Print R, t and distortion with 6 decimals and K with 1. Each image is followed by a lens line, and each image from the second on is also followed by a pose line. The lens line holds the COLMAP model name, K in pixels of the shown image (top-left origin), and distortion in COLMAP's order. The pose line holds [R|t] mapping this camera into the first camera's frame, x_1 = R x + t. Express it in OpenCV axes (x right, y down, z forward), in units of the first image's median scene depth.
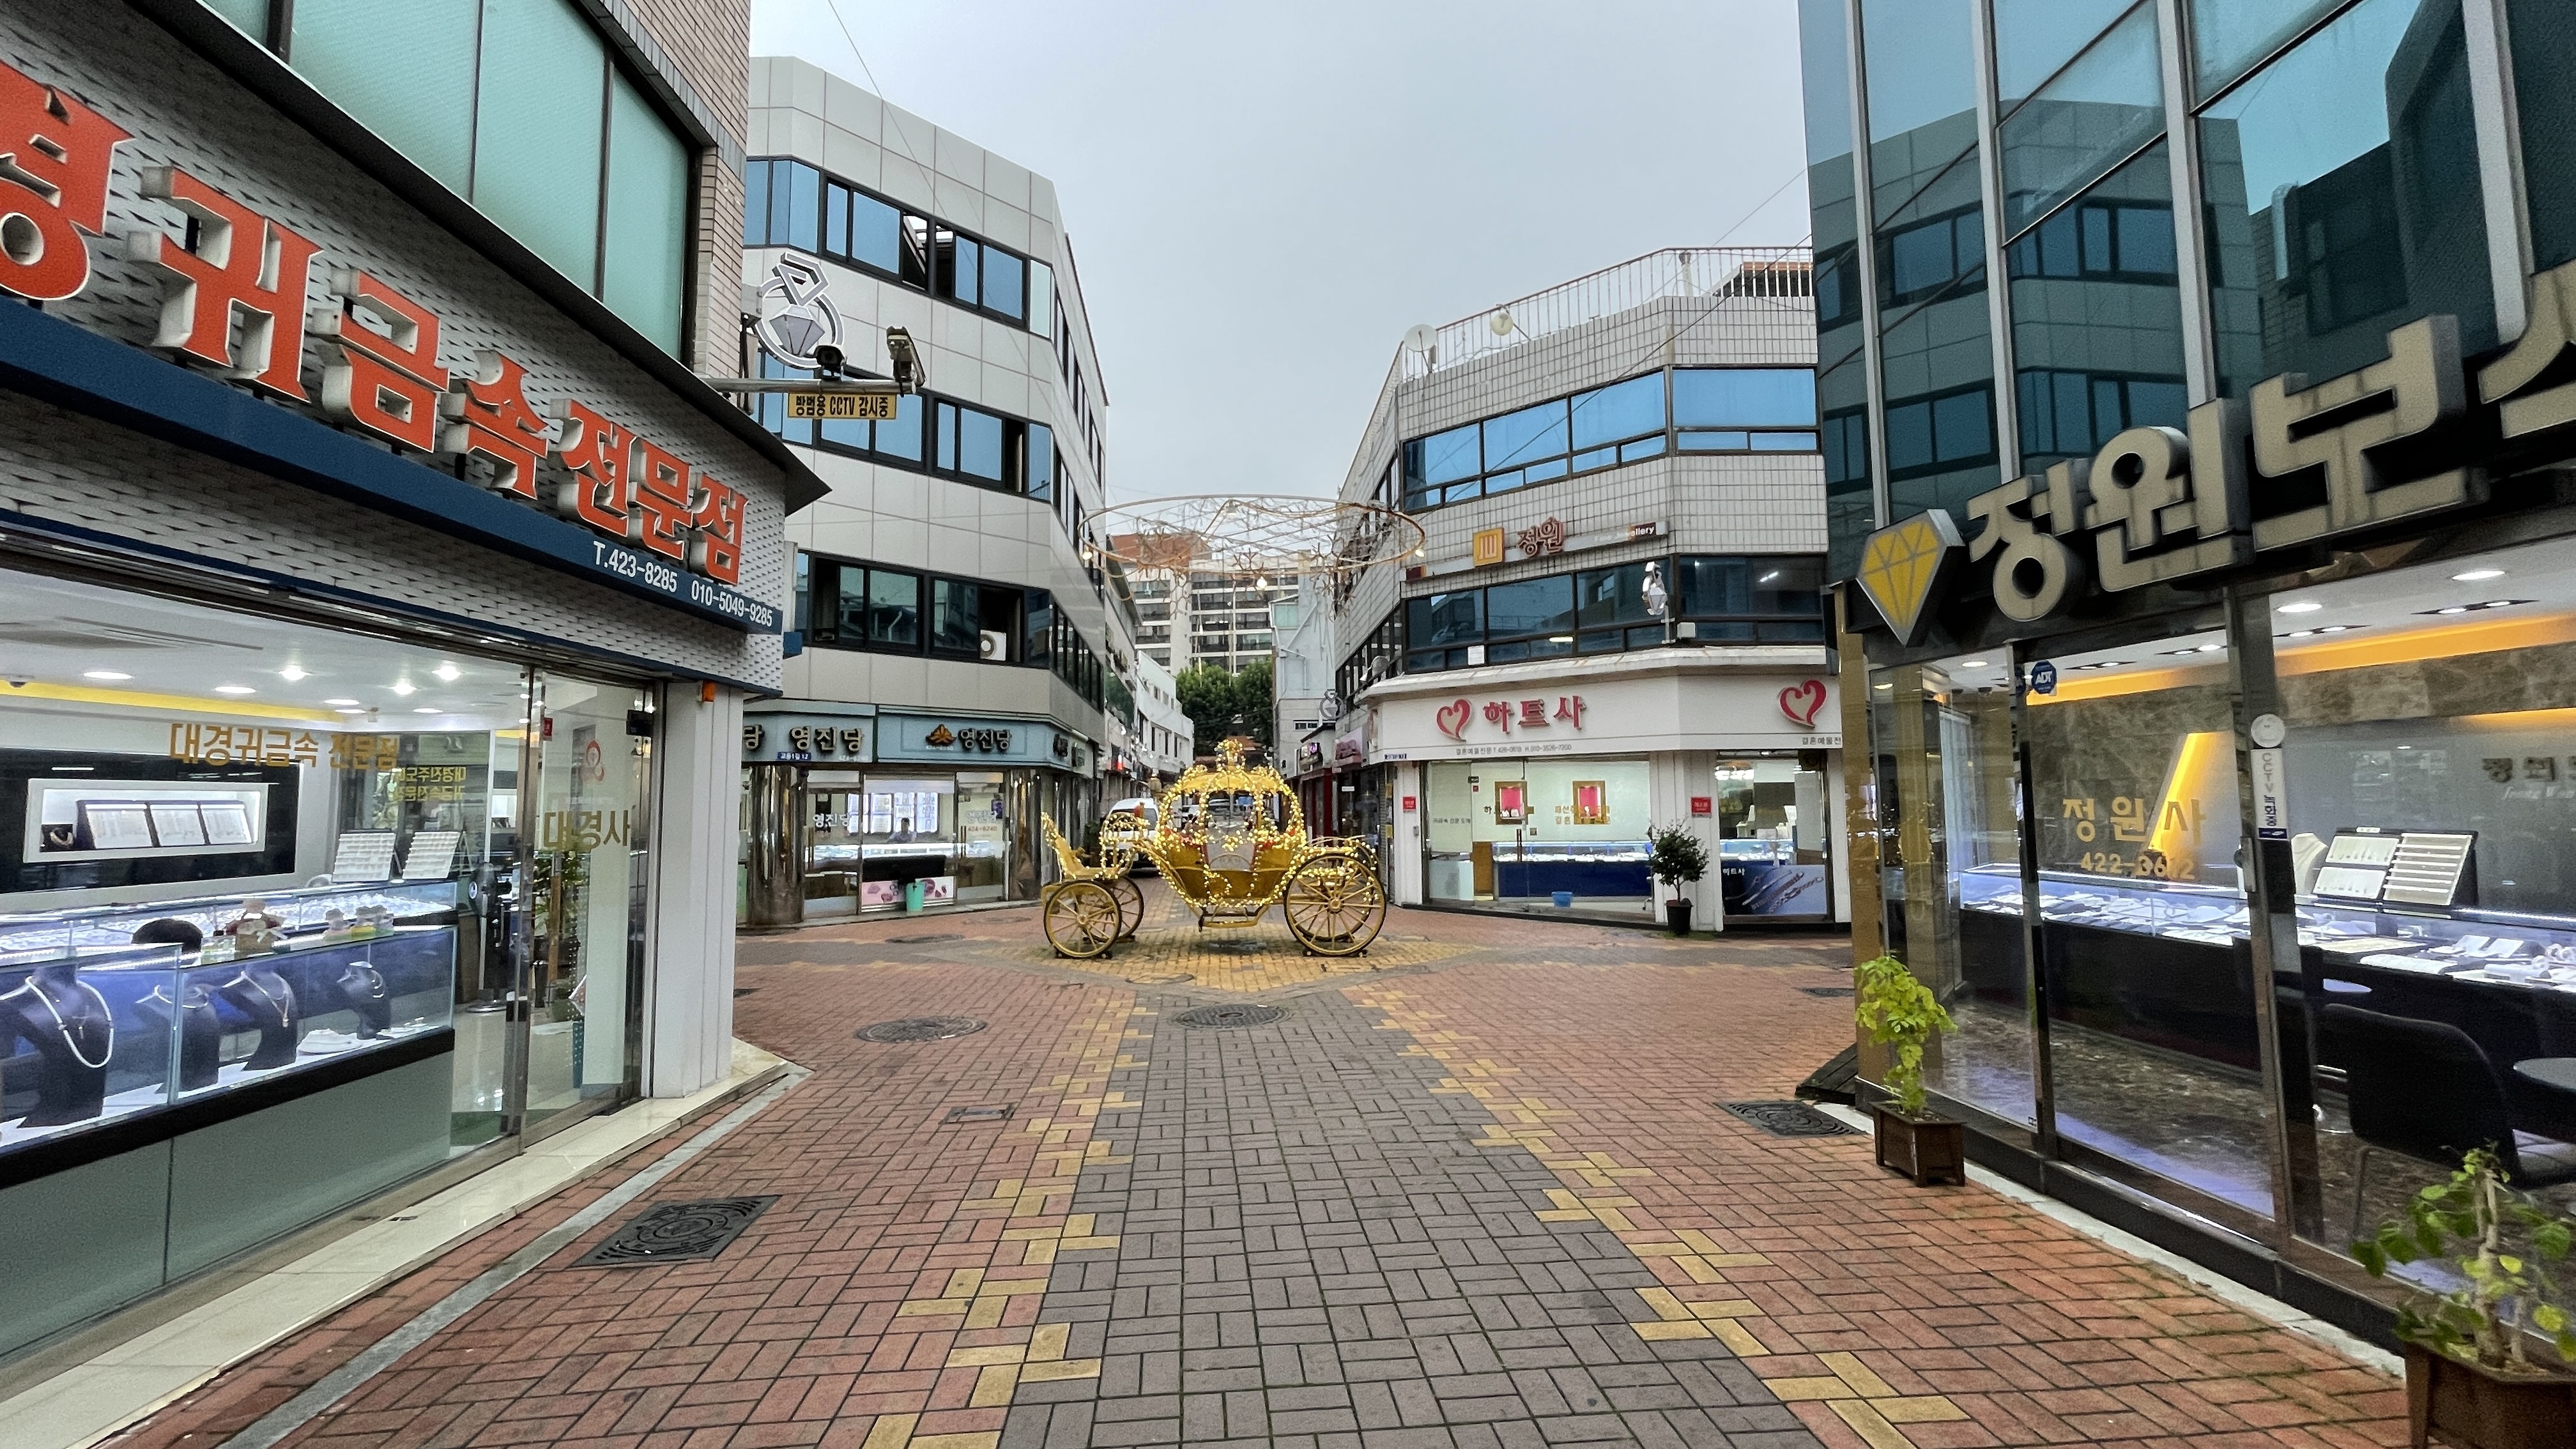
lens RADIAL K [[1042.2, 0, 1286.4], [0, 1042.2, 700.2], [0, 0, 1]] dist [0.024261, 0.000034]
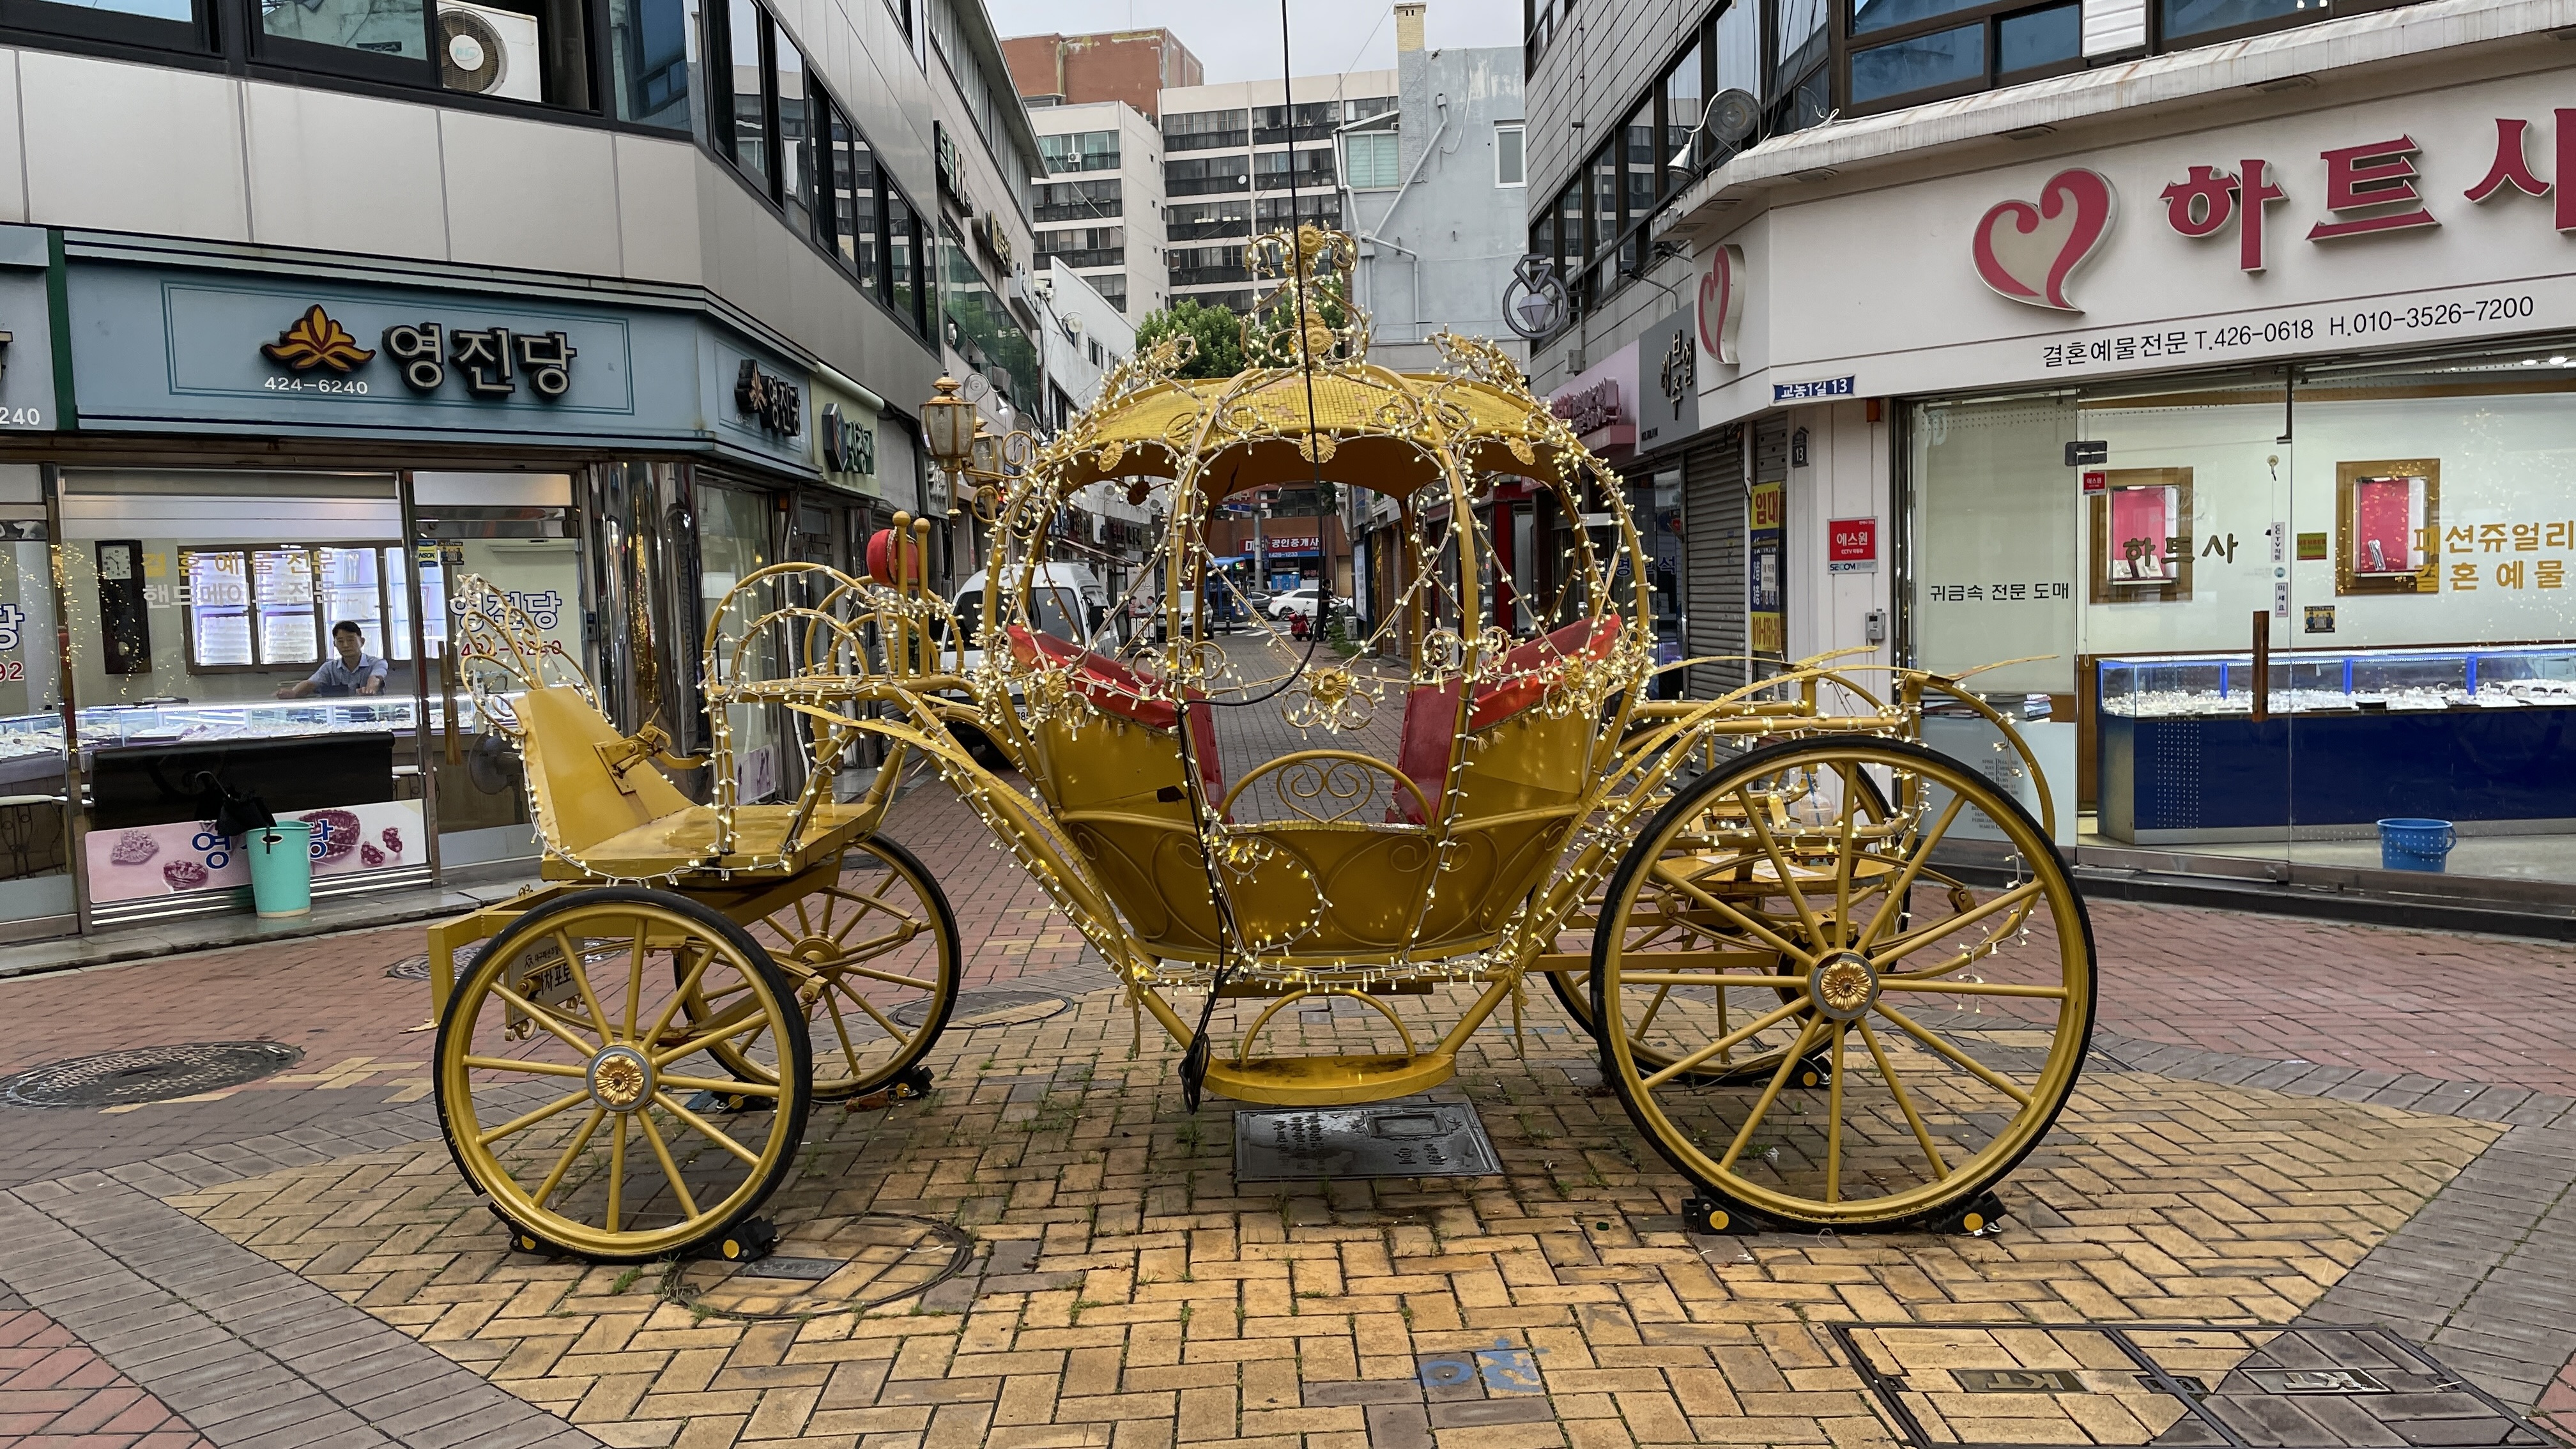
lens RADIAL K [[1913.9, 0, 1287.4], [0, 1913.9, 730.5], [0, 0, 1]] dist [0.035797, 0.000493]
pose [[0.999111, -0.019853, -0.037189, -0.030767], [0.025930, 0.984960, 0.170825, 0.052153], [0.033239, -0.171638, 0.984599, 0.414456]]
